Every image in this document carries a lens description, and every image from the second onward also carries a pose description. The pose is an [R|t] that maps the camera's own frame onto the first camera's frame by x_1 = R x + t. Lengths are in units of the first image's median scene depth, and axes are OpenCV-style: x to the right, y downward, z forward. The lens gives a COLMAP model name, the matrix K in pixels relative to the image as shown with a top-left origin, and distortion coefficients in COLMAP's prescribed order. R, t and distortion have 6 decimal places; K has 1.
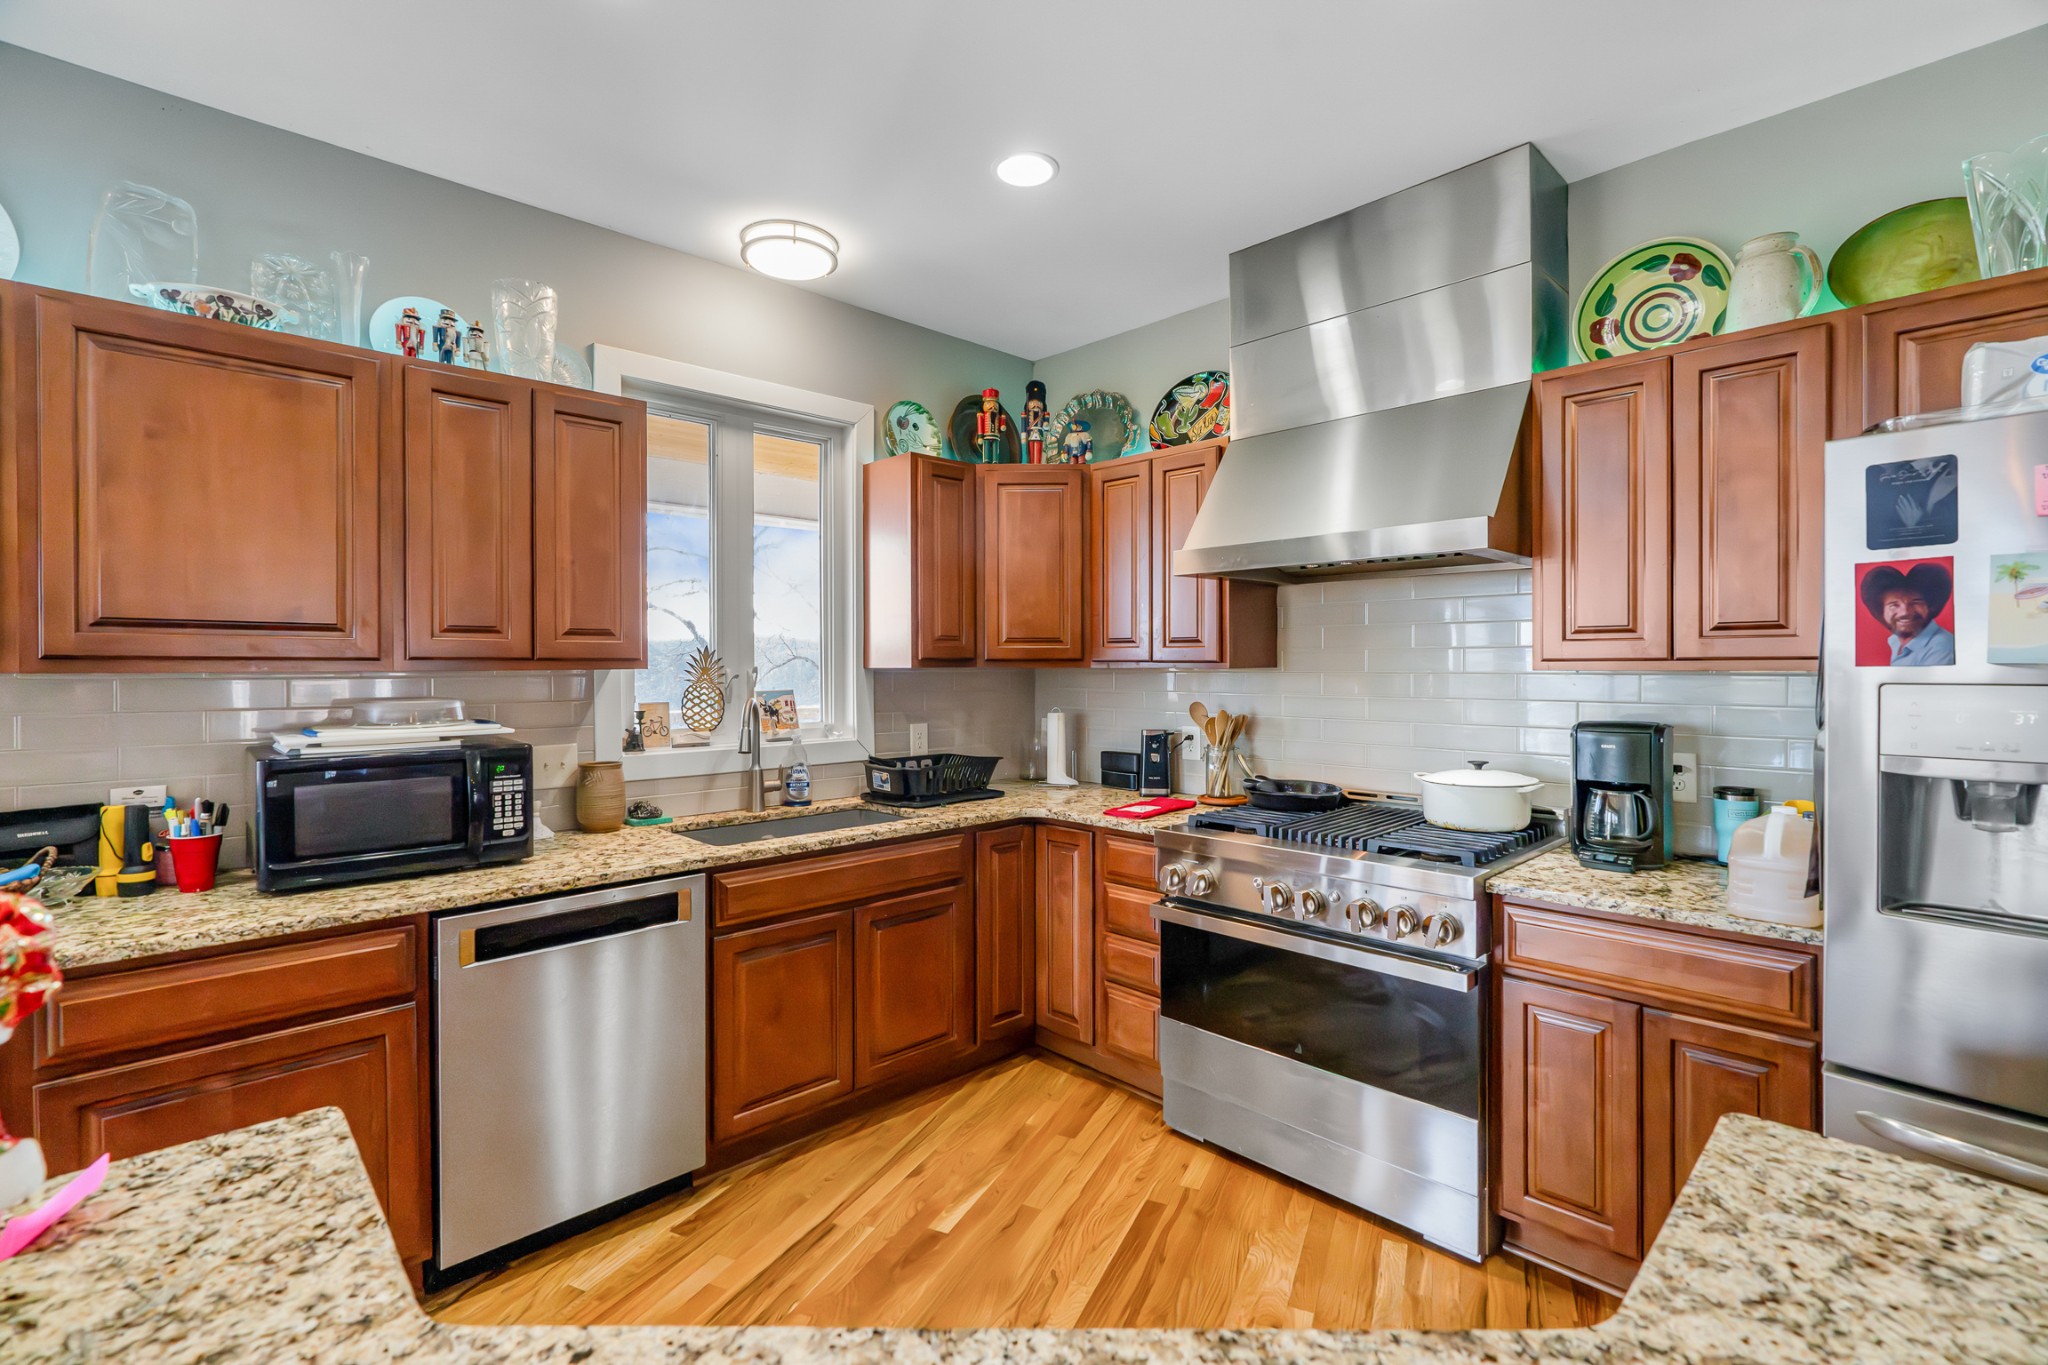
lens RADIAL K [[943.0, 0, 1012.2], [0, 943.0, 666.6], [0, 0, 1]] dist [0.005272, 0.000668]
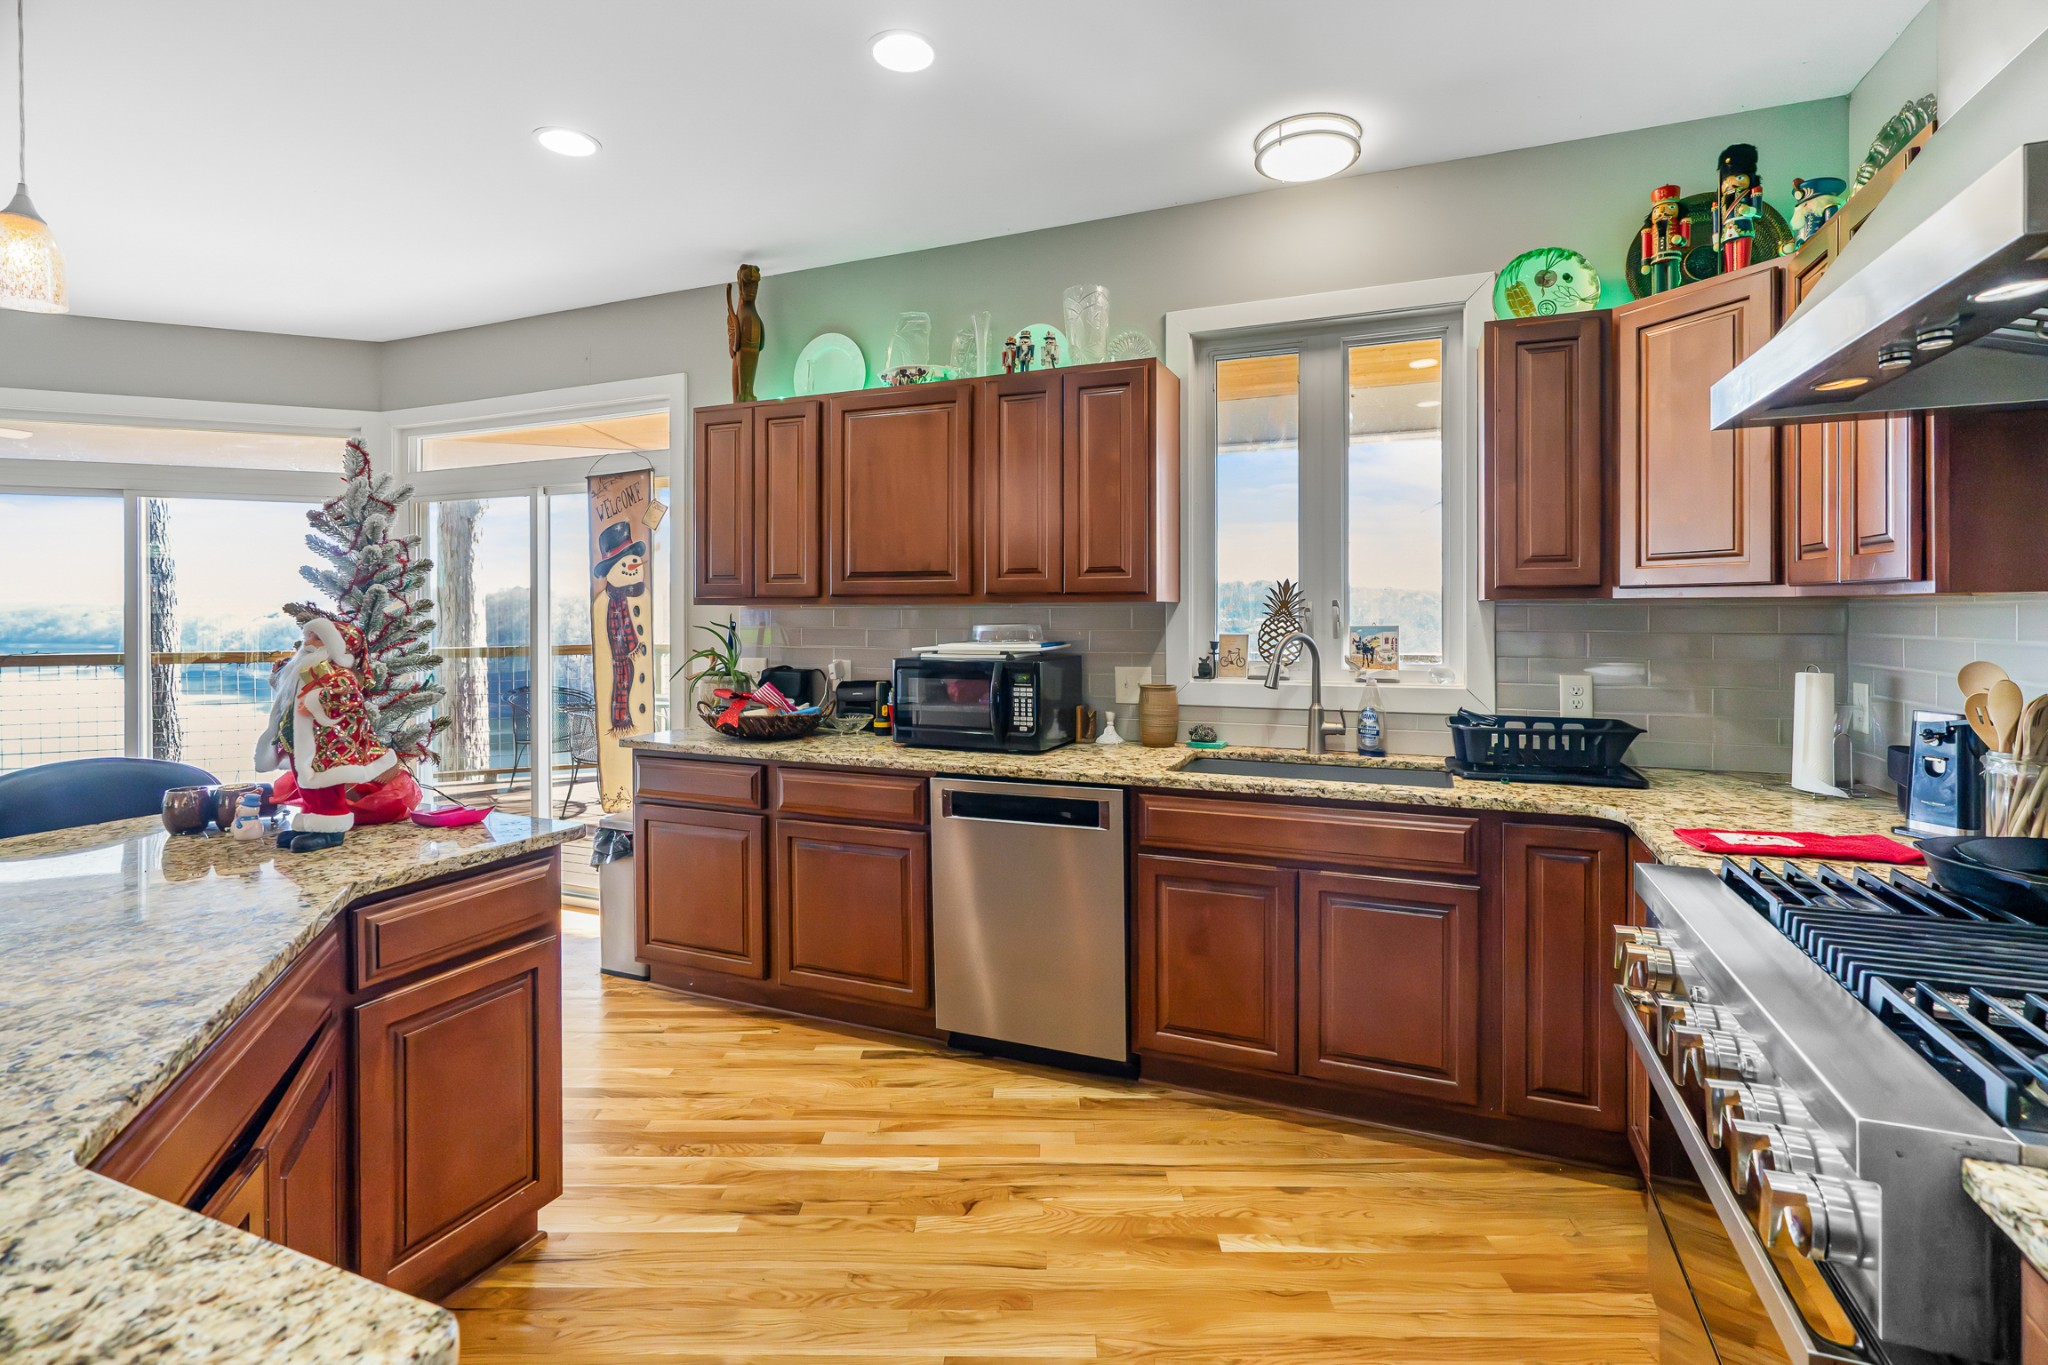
lens RADIAL K [[943.0, 0, 1038.4], [0, 943.0, 610.6], [0, 0, 1]] dist [0.005272, 0.000668]
pose [[0.414699, -0.000379, -0.909958, 0.523494], [-0.000396, 1.000000, -0.000597, 0.013234], [0.909958, 0.000608, 0.414699, 0.397745]]
